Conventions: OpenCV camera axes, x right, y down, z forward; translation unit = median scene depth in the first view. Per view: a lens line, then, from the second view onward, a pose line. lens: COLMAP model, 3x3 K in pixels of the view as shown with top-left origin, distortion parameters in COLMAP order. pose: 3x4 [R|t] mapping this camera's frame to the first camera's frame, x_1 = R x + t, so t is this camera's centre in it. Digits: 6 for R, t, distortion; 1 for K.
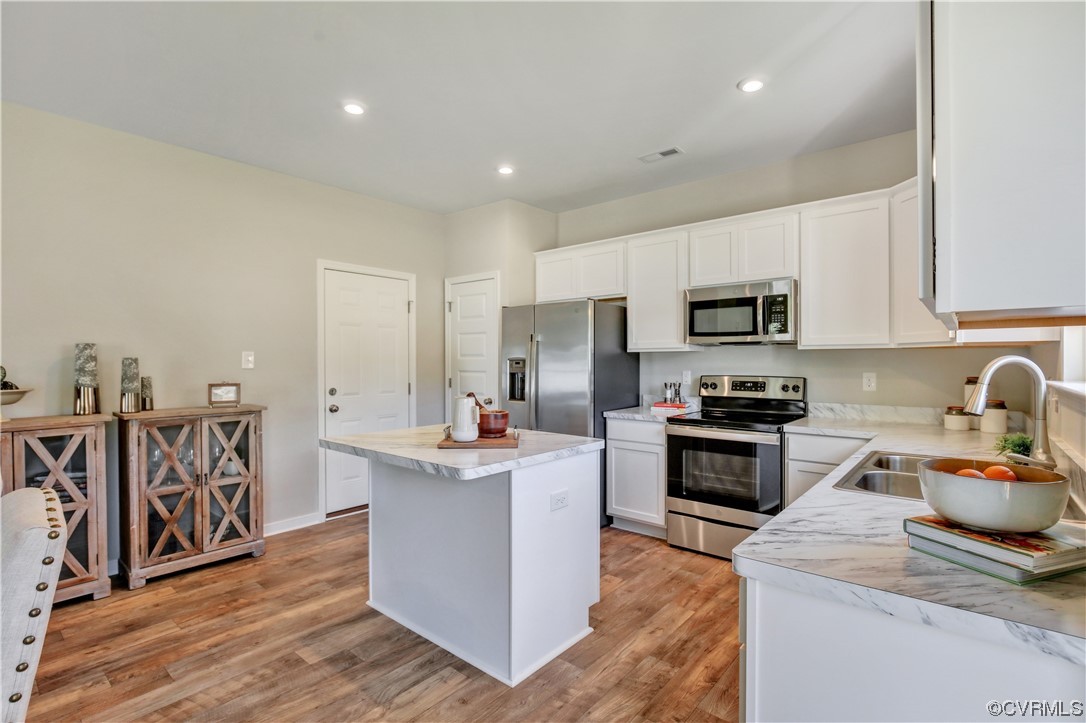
lens RADIAL K [[507.3, 0, 543.4], [0, 507.3, 366.3], [0, 0, 1]] dist [-0.010275, -0.000173]
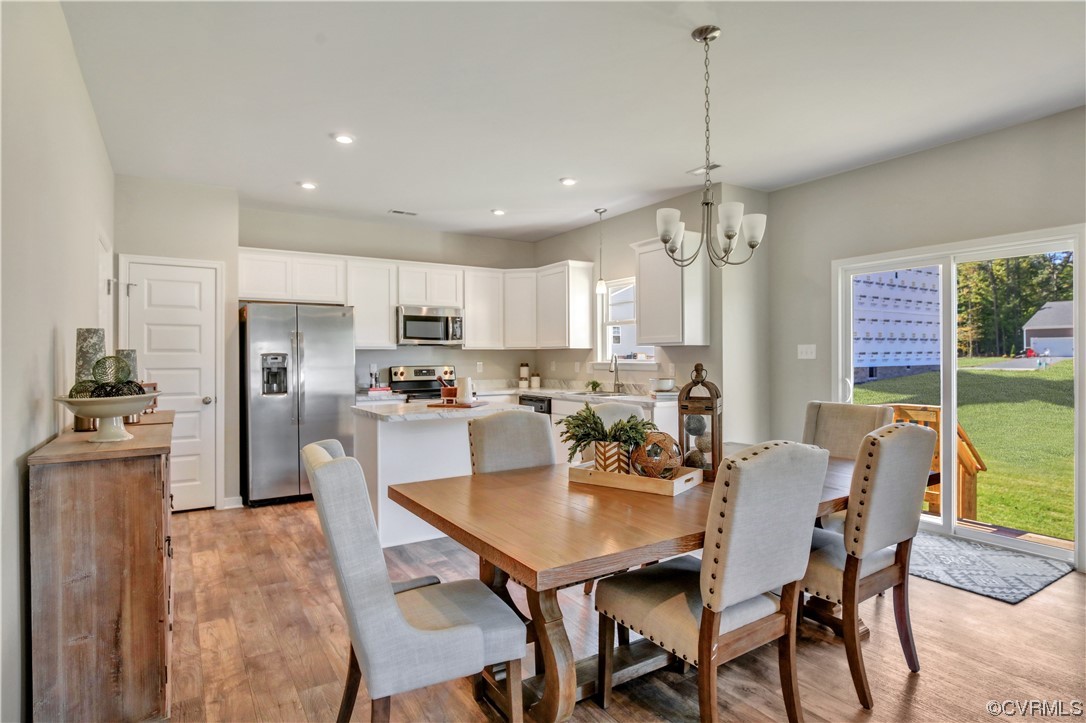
lens RADIAL K [[582.3, 0, 541.8], [0, 582.3, 360.0], [0, 0, 1]] dist [-0.005518, -0.000867]
pose [[0.302432, -0.004391, 0.953161, -1.263366], [0.014135, 0.999900, 0.000121, 0.006213], [-0.953066, 0.013436, 0.302464, 0.135750]]
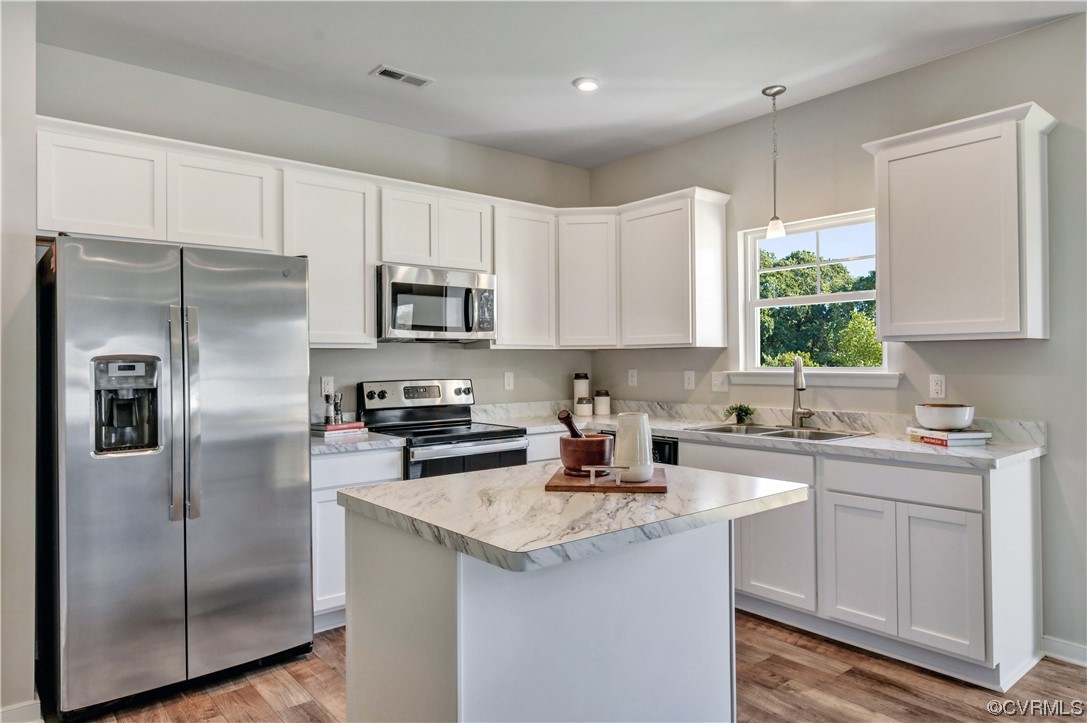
lens RADIAL K [[687.4, 0, 546.1], [0, 687.4, 358.4], [0, 0, 1]] dist [0.000826, 0.007798]
pose [[0.176452, 0.004908, 0.984297, -0.717708], [0.016601, 0.999830, -0.007962, -0.003696], [-0.984169, 0.017746, 0.176341, 0.647961]]
